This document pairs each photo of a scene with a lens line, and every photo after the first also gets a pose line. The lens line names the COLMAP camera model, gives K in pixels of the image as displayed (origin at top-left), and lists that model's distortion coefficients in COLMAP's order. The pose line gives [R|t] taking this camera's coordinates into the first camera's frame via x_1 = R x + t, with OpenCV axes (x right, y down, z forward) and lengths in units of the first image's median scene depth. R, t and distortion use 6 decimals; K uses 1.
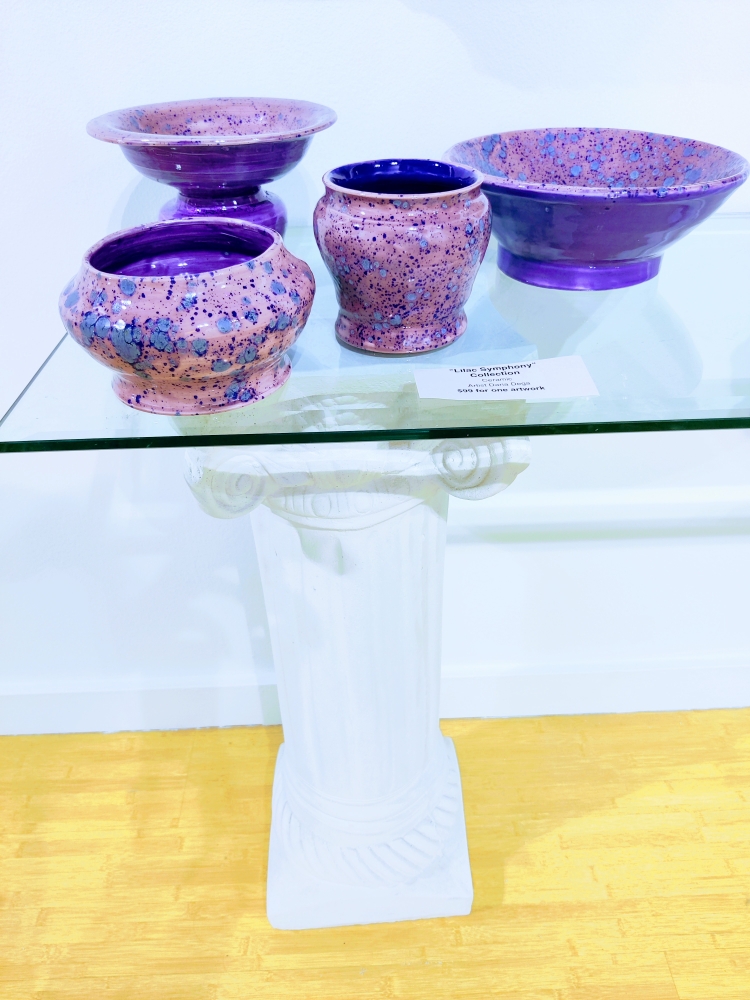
lens RADIAL K [[785.0, 0, 372.1], [0, 785.0, 497.0], [0, 0, 1]] dist [-0.002863, -0.000178]
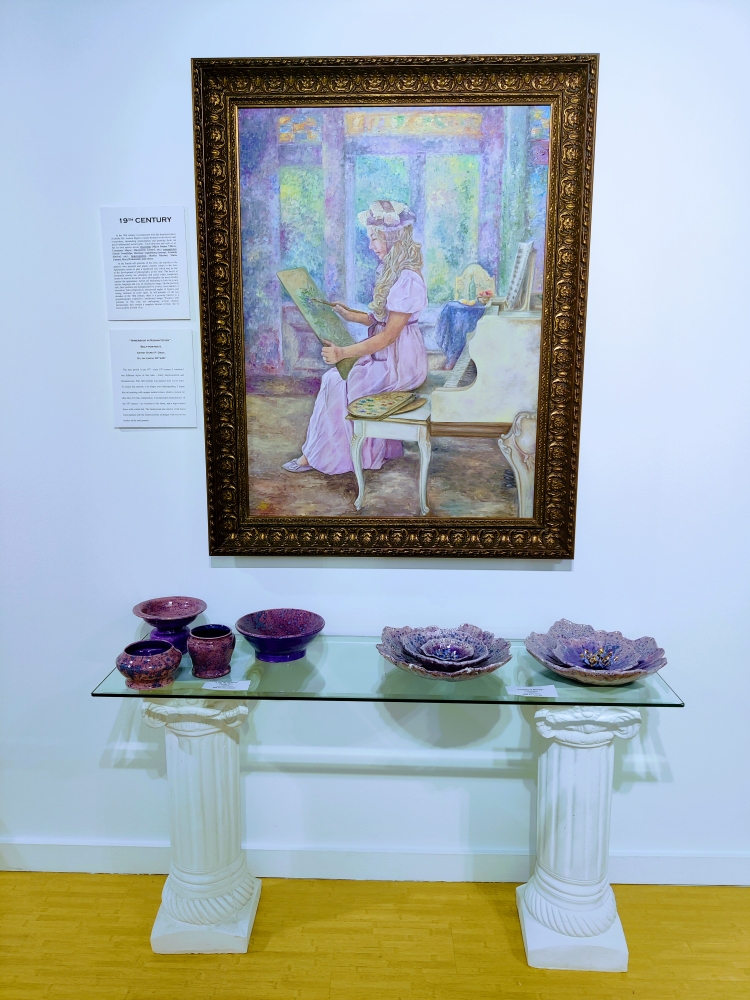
lens RADIAL K [[754.2, 0, 368.2], [0, 754.2, 506.9], [0, 0, 1]] dist [0.027285, -0.014033]
pose [[0.998190, 0.041309, -0.043705, 0.522532], [-0.055795, 0.907304, -0.416756, 0.297067], [0.022438, 0.418440, 0.907967, -1.432952]]
